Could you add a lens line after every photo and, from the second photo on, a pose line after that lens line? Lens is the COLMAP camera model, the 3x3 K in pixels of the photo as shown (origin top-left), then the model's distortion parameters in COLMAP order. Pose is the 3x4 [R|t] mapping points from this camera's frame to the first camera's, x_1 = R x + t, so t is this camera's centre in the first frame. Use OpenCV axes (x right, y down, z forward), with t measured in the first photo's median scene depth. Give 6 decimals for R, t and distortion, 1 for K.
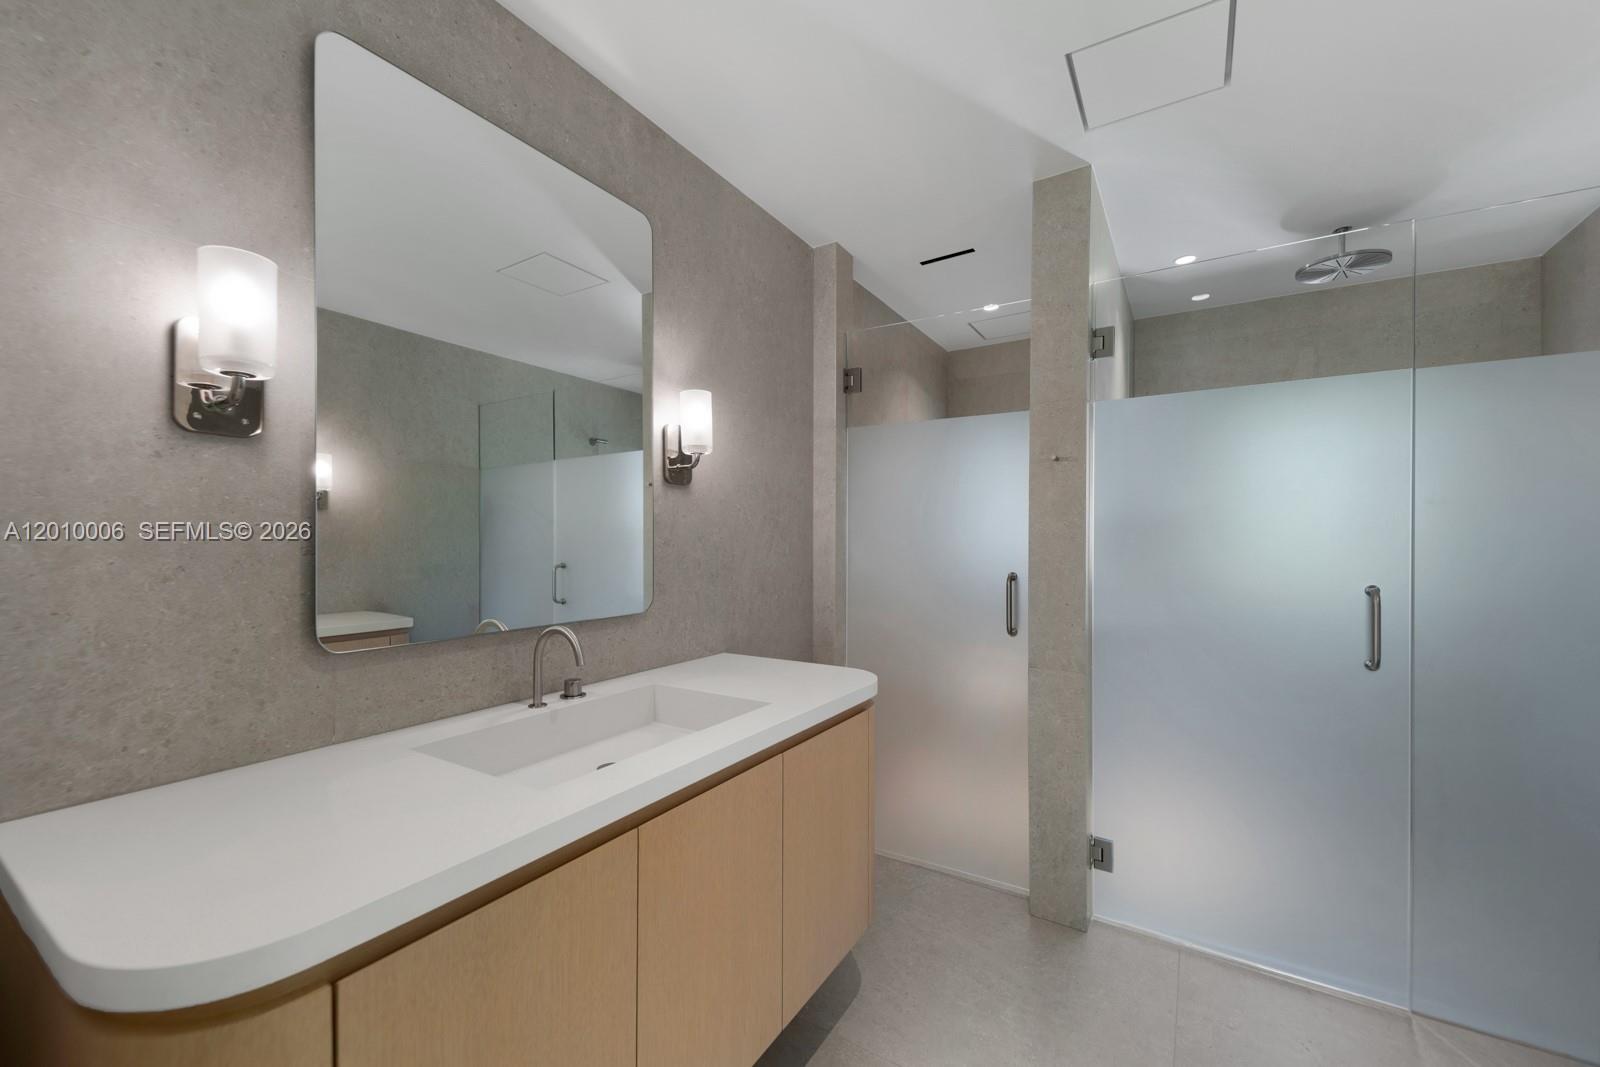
lens RADIAL K [[640.5, 0, 800.6], [0, 640.5, 551.4], [0, 0, 1]] dist [0.029097, -0.014821]
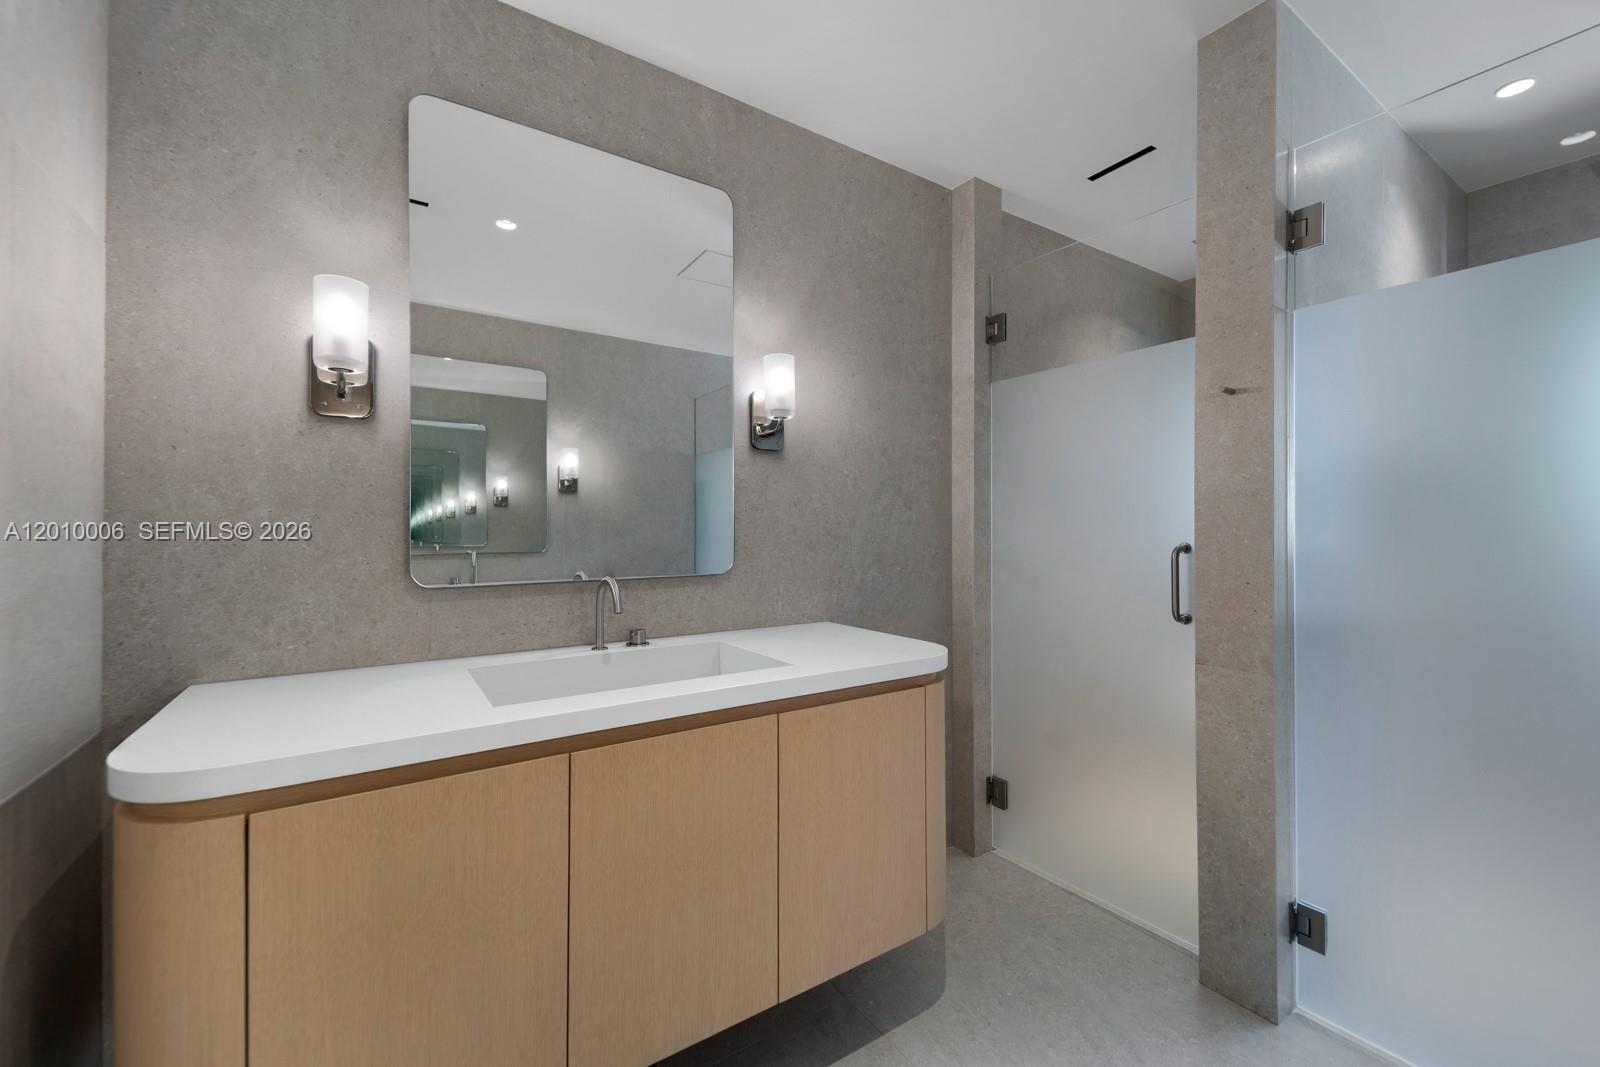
lens RADIAL K [[650.1, 0, 796.4], [0, 650.1, 536.3], [0, 0, 1]] dist [0.032771, -0.016417]
pose [[0.907960, 0.001335, -0.419056, 0.256929], [-0.003986, 0.999977, -0.005451, 0.033721], [0.419039, 0.006619, 0.907944, 0.077953]]
